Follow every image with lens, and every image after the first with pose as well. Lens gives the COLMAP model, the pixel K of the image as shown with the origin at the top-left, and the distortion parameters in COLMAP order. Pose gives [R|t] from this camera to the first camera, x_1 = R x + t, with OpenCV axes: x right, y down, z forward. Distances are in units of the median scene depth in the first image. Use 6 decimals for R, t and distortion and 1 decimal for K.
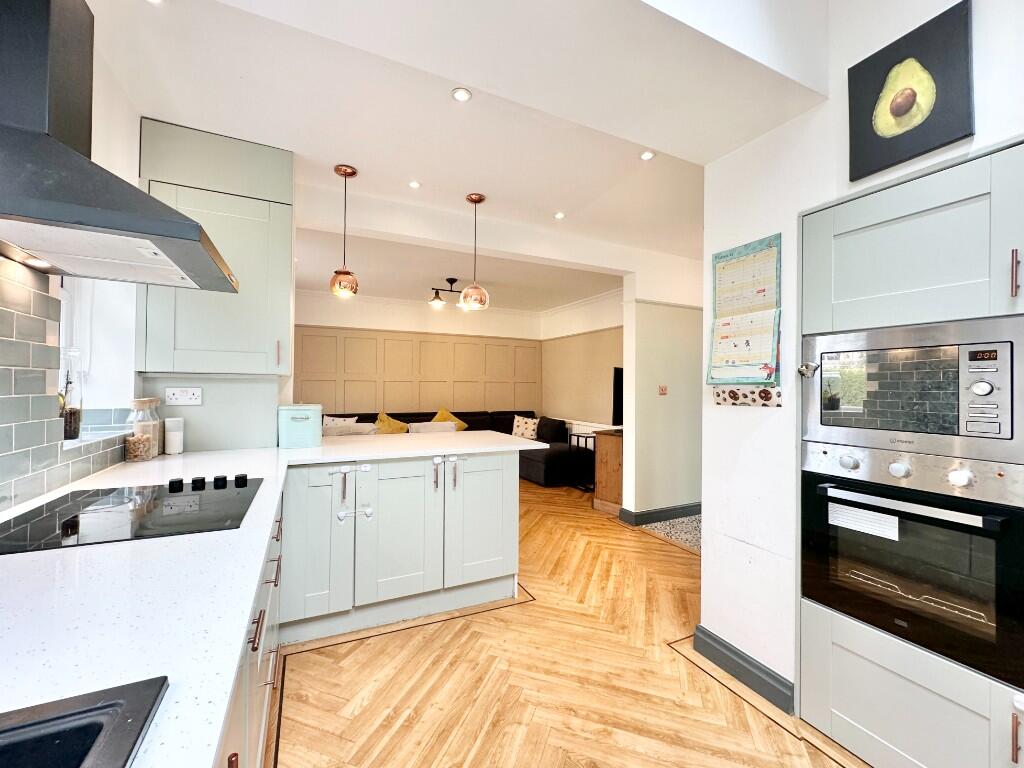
lens RADIAL K [[419.4, 0, 510.6], [0, 419.4, 384.9], [0, 0, 1]] dist [-0.005161, 0.000552]
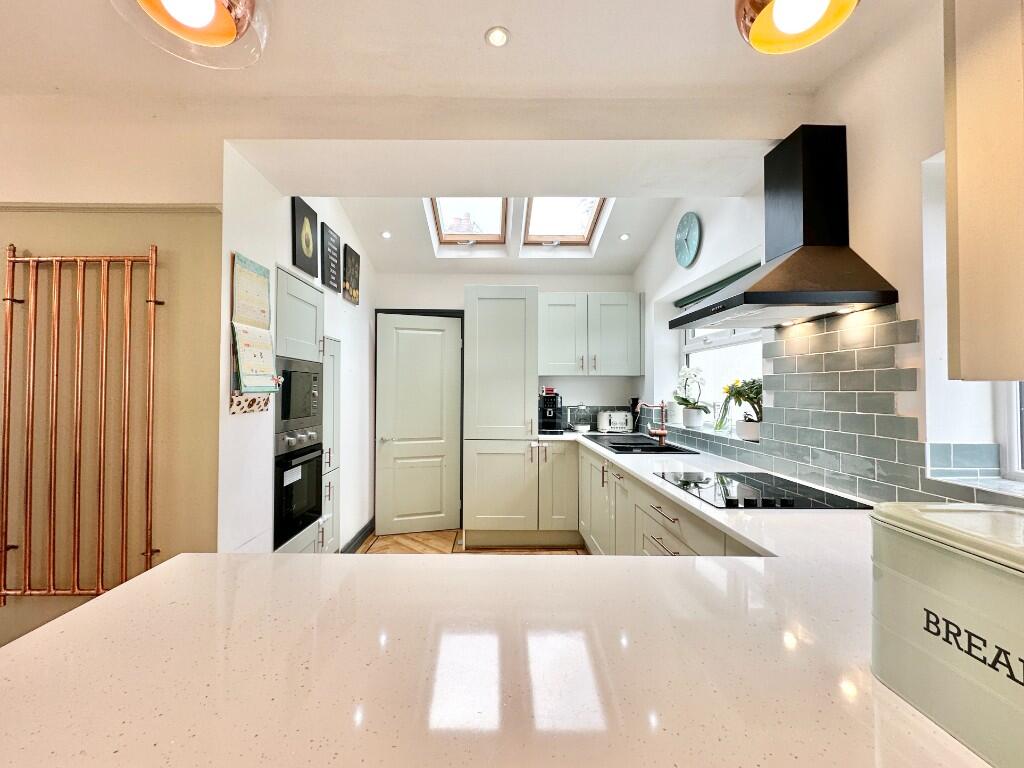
lens RADIAL K [[427.7, 0, 492.6], [0, 427.7, 380.3], [0, 0, 1]] dist [-0.001584, 0.000166]
pose [[-0.898330, -0.004605, 0.439298, -0.415351], [-0.015273, 0.999668, -0.020752, -0.017162], [-0.439056, -0.025351, -0.898102, 1.518074]]
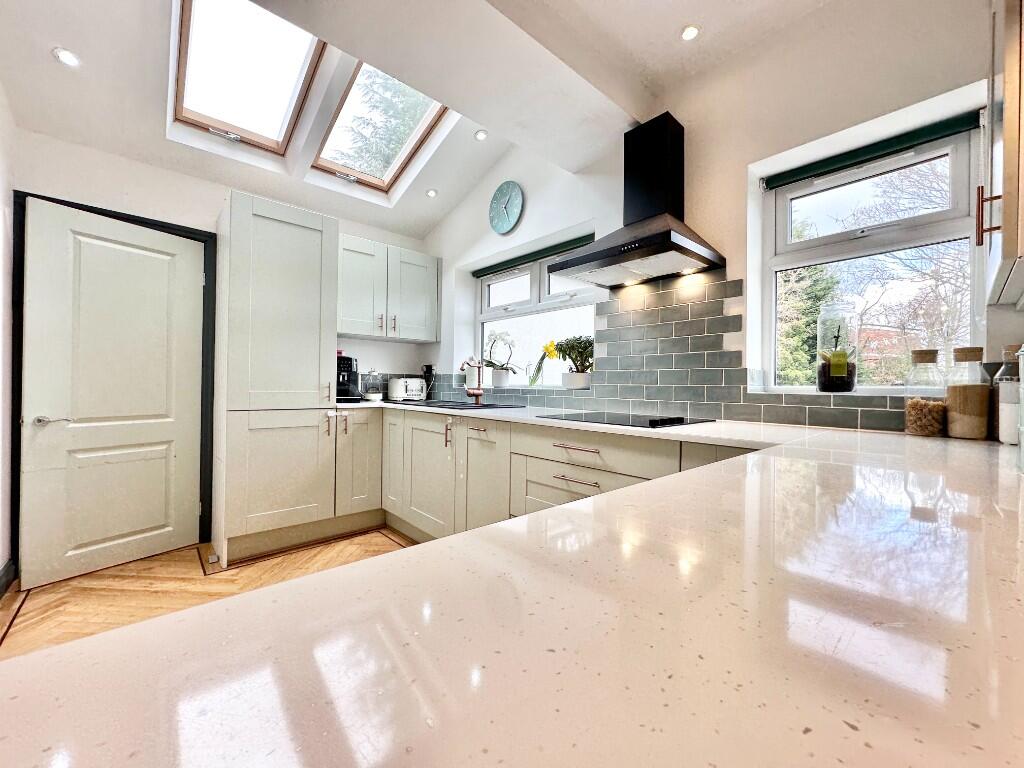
lens RADIAL K [[407.3, 0, 510.2], [0, 407.3, 383.7], [0, 0, 1]] dist [-0.002502, 0.000431]
pose [[-0.962781, -0.022822, -0.269316, -0.018994], [-0.020670, 0.999728, -0.010824, 0.104563], [0.269490, -0.004855, -0.962991, 1.341020]]
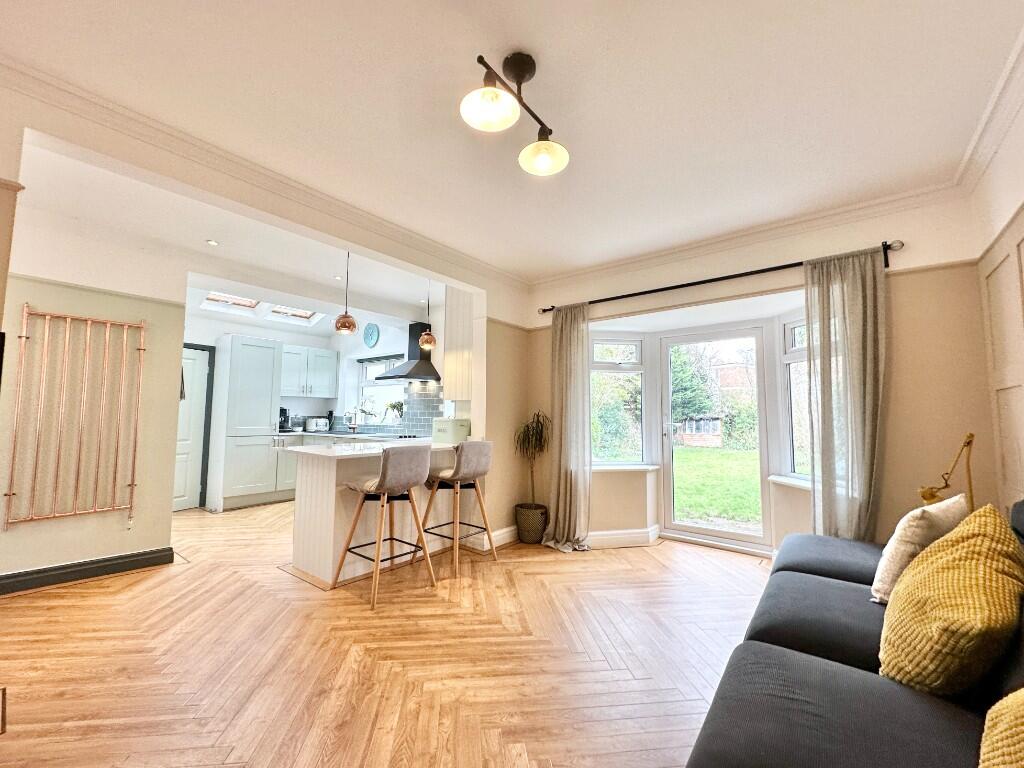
lens RADIAL K [[419.4, 0, 510.6], [0, 419.4, 384.9], [0, 0, 1]] dist [-0.005161, 0.000552]
pose [[-0.902731, -0.048100, -0.427509, -0.014461], [-0.014241, 0.996527, -0.082048, 0.057682], [0.429971, -0.067979, -0.900280, 3.027722]]
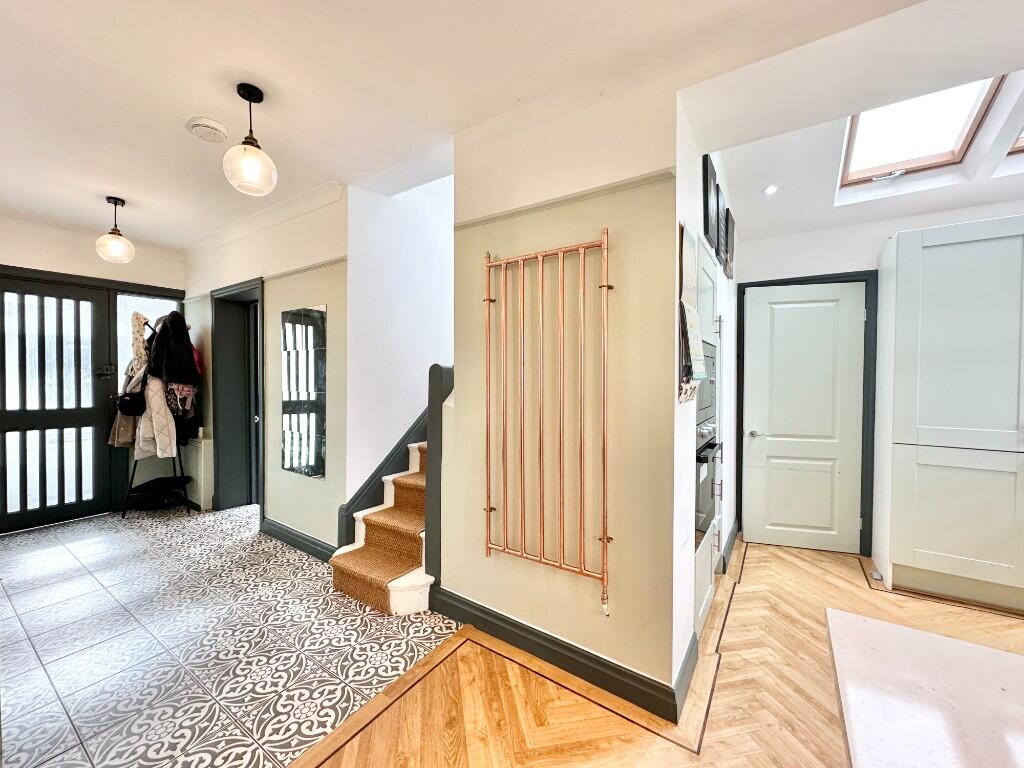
lens RADIAL K [[410.3, 0, 512.0], [0, 410.3, 384.0], [0, 0, 1]] dist [-0.001194, 0.000143]
pose [[-0.505509, -0.029048, 0.862332, -0.035880], [-0.010755, 0.999568, 0.027366, -0.011159], [-0.862754, 0.004560, -0.505603, 1.616786]]
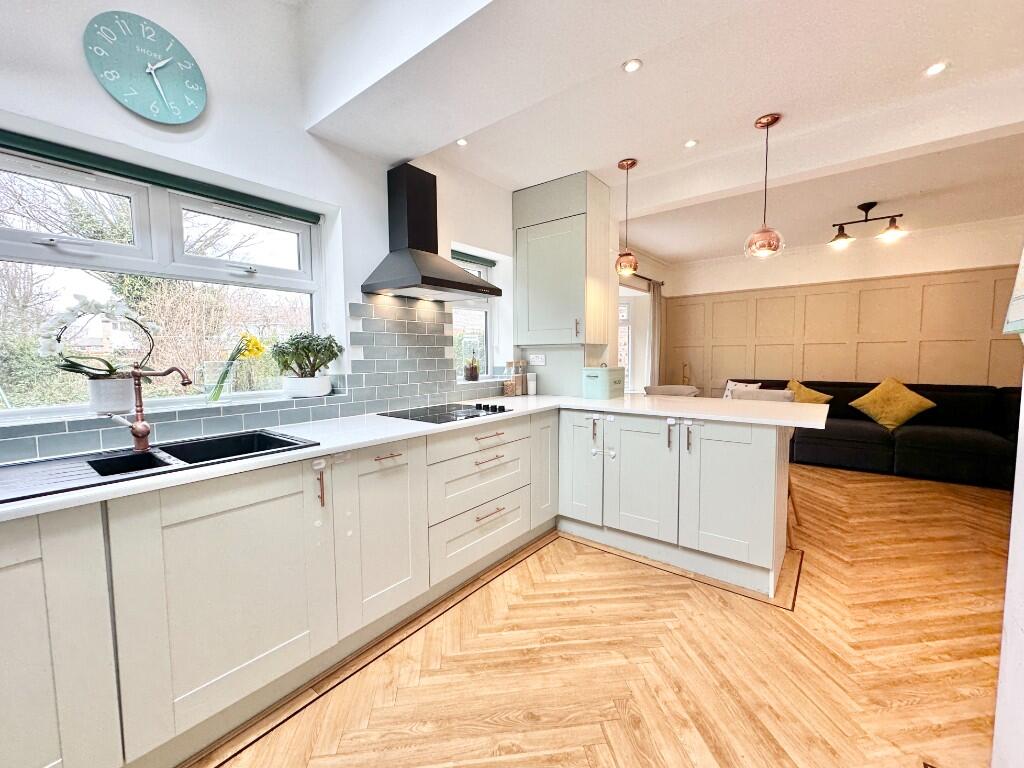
lens RADIAL K [[419.4, 0, 510.6], [0, 419.4, 384.9], [0, 0, 1]] dist [-0.005161, 0.000552]
pose [[0.436619, 0.052736, -0.898100, 0.632240], [0.019385, 0.997497, 0.067997, 0.012908], [0.899438, -0.047099, 0.434504, 0.215509]]
